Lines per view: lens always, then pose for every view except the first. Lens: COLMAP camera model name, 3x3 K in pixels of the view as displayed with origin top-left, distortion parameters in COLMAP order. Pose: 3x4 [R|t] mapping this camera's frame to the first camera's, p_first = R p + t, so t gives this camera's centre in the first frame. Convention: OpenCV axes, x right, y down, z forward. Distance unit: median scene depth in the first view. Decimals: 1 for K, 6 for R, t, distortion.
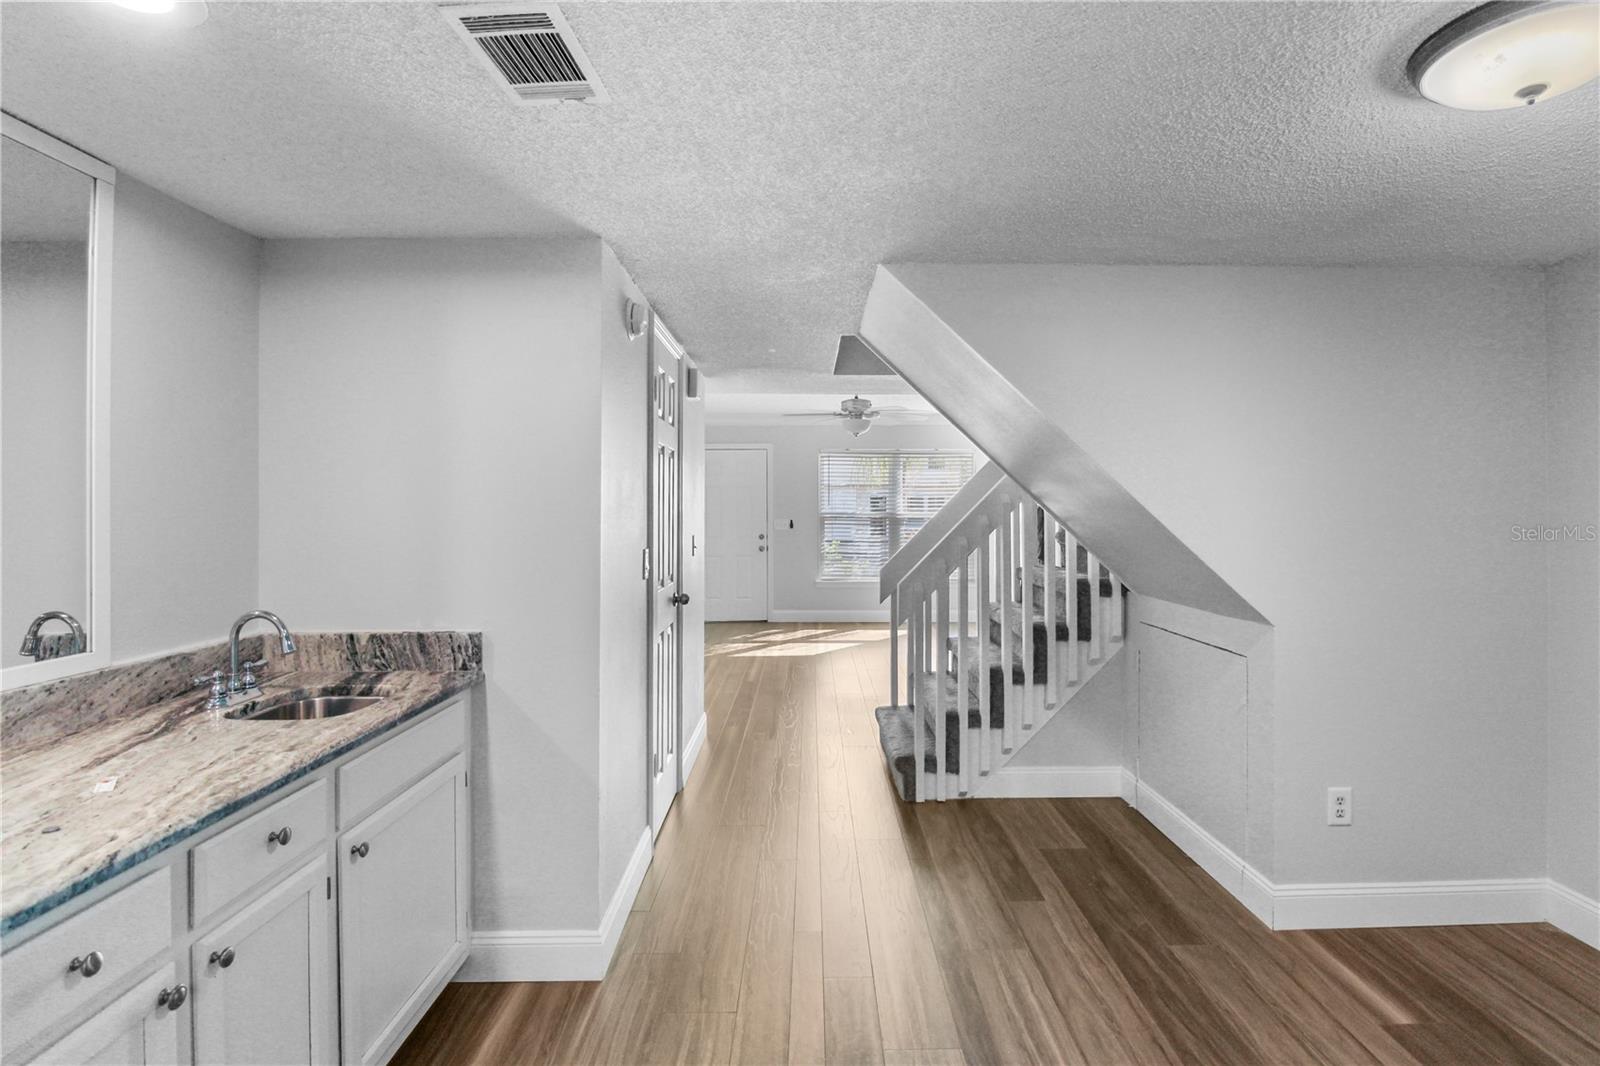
lens RADIAL K [[743.0, 0, 803.3], [0, 743.0, 511.9], [0, 0, 1]] dist [-0.010398, -0.006690]
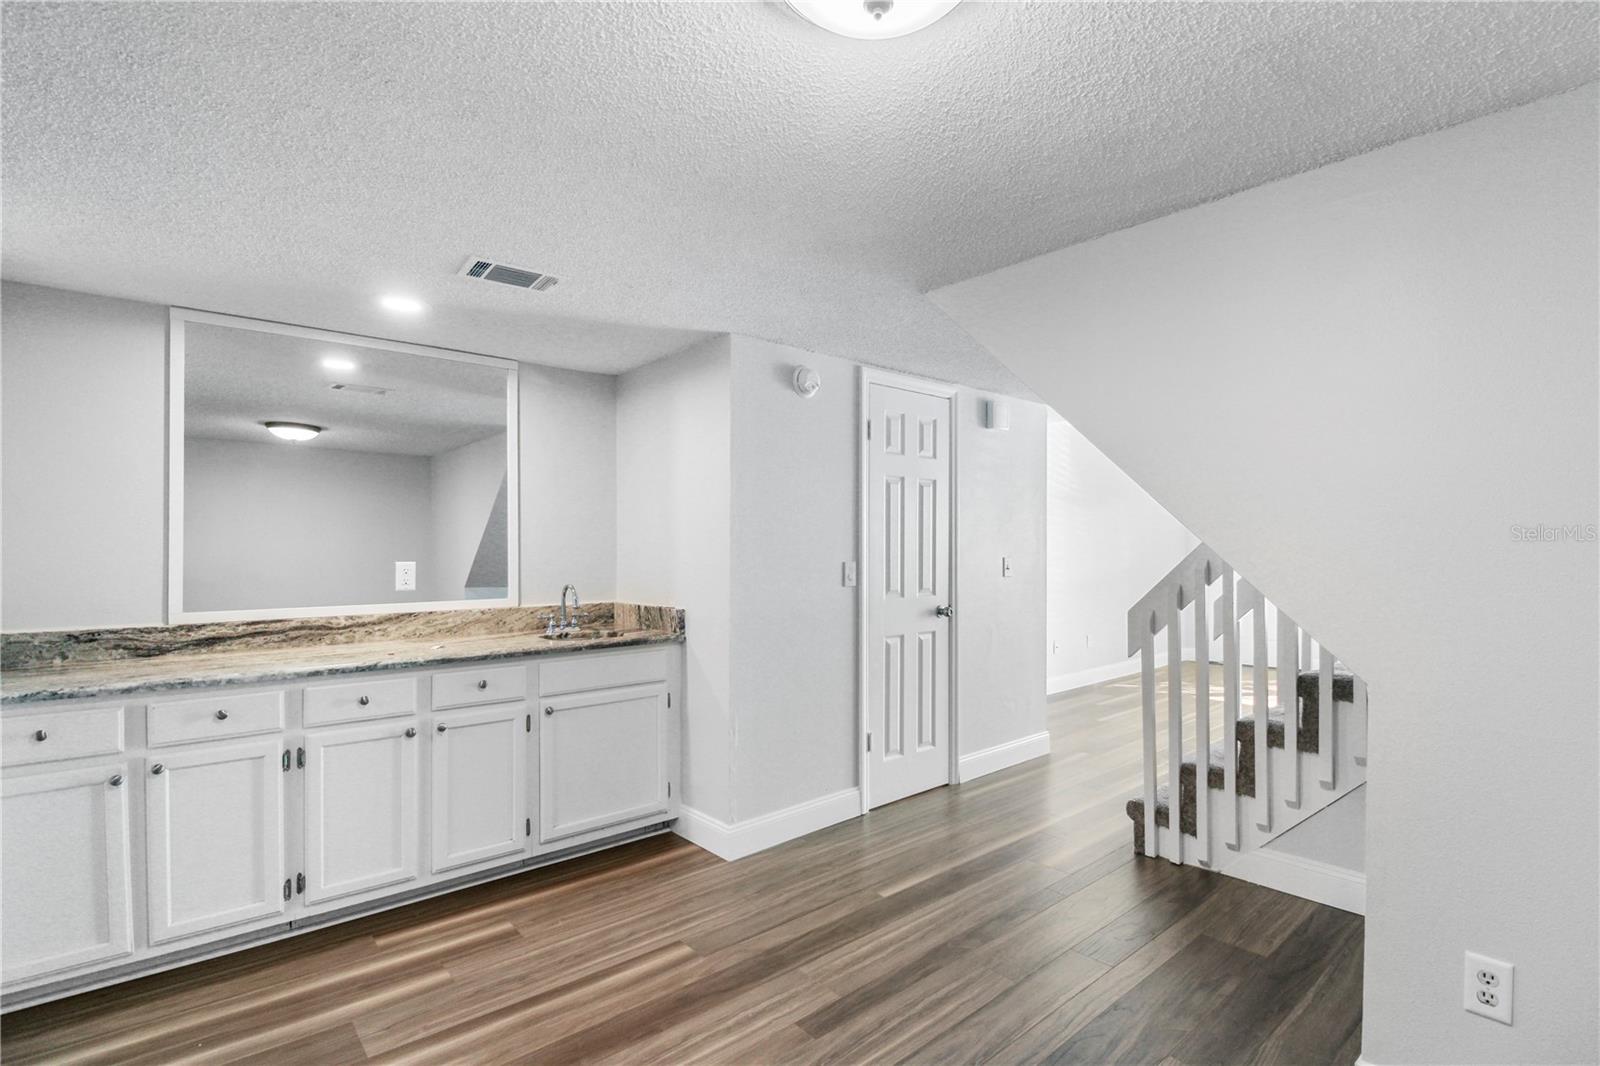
lens RADIAL K [[743.0, 0, 810.4], [0, 743.0, 544.5], [0, 0, 1]] dist [-0.010398, -0.006690]
pose [[0.668862, 0.002906, -0.743381, 0.879395], [0.000317, 0.999991, 0.004195, 0.023366], [0.743386, -0.003041, 0.668856, 0.175918]]
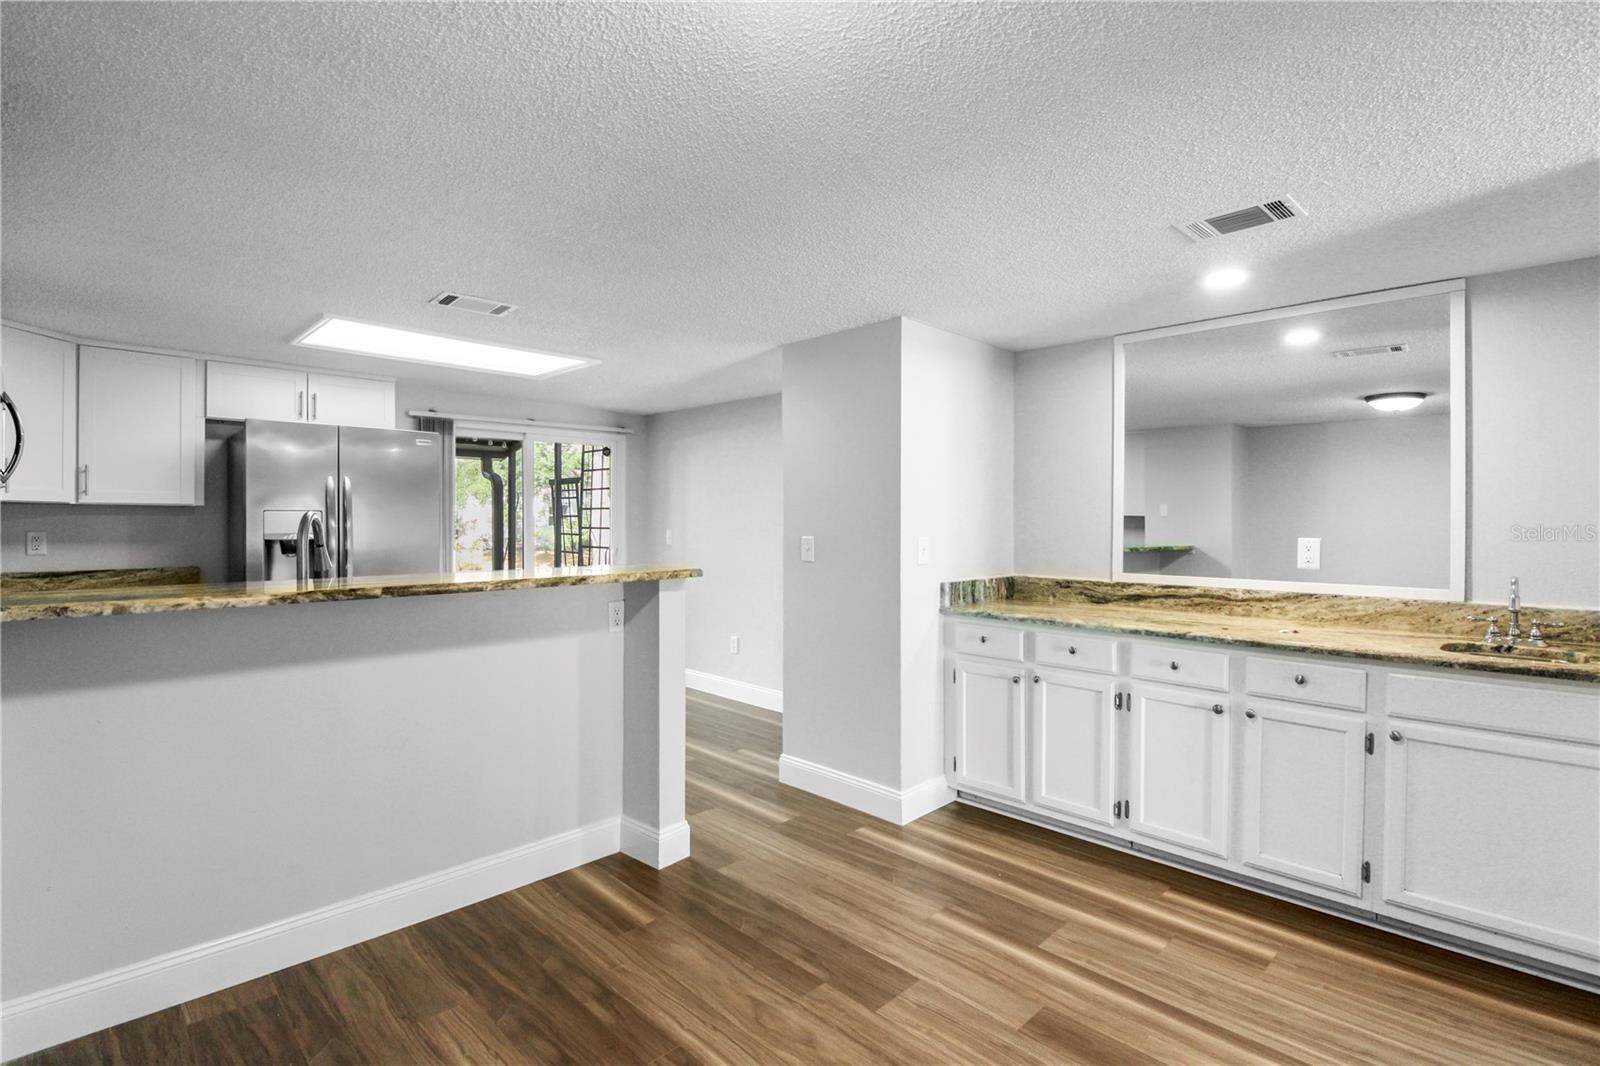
lens RADIAL K [[743.0, 0, 815.6], [0, 743.0, 522.8], [0, 0, 1]] dist [-0.010398, -0.006690]
pose [[-0.682119, 0.004682, -0.731226, 0.866618], [0.001797, 0.999987, 0.004728, 0.026840], [0.731239, 0.001911, -0.682118, 0.821760]]
